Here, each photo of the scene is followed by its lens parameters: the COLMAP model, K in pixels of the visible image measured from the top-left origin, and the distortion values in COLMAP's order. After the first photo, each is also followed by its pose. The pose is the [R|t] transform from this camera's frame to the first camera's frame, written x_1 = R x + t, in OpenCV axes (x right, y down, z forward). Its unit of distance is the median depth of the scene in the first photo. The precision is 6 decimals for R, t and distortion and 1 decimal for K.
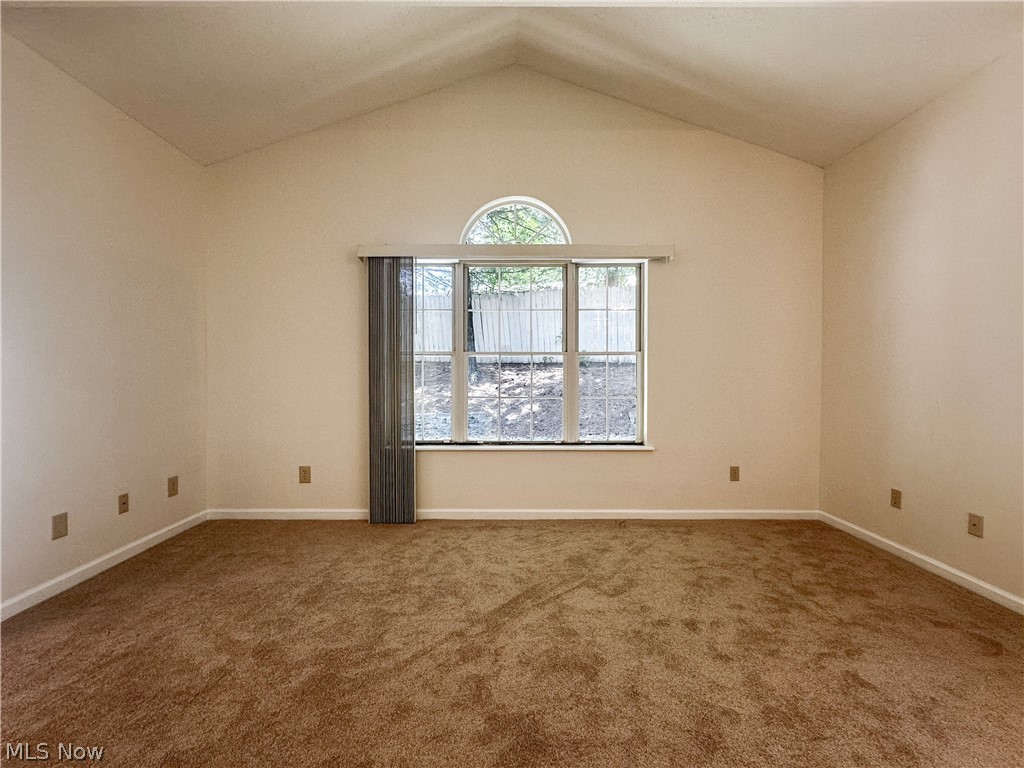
lens RADIAL K [[445.7, 0, 512.5], [0, 445.7, 381.6], [0, 0, 1]] dist [-0.002429, -0.000295]
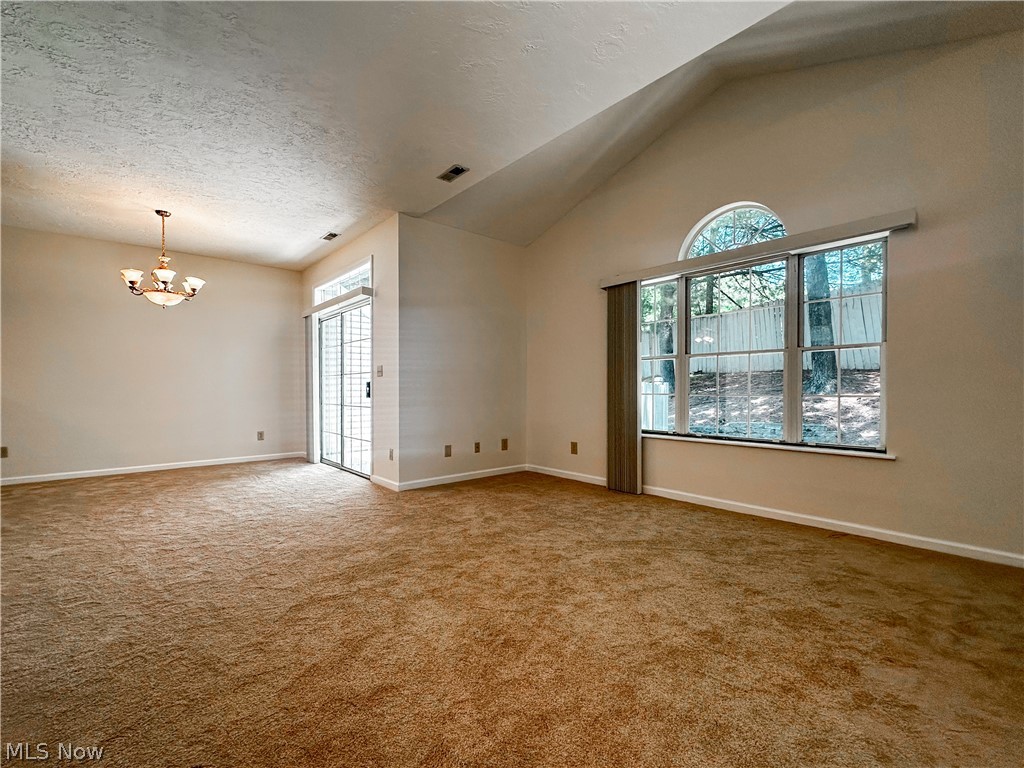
lens RADIAL K [[458.0, 0, 510.9], [0, 458.0, 395.6], [0, 0, 1]] dist [-0.000955, 0.000190]
pose [[0.652455, 0.009807, -0.757764, 0.569350], [-0.015355, 0.999882, -0.000280, 0.053233], [0.757672, 0.011818, 0.652529, -0.112837]]
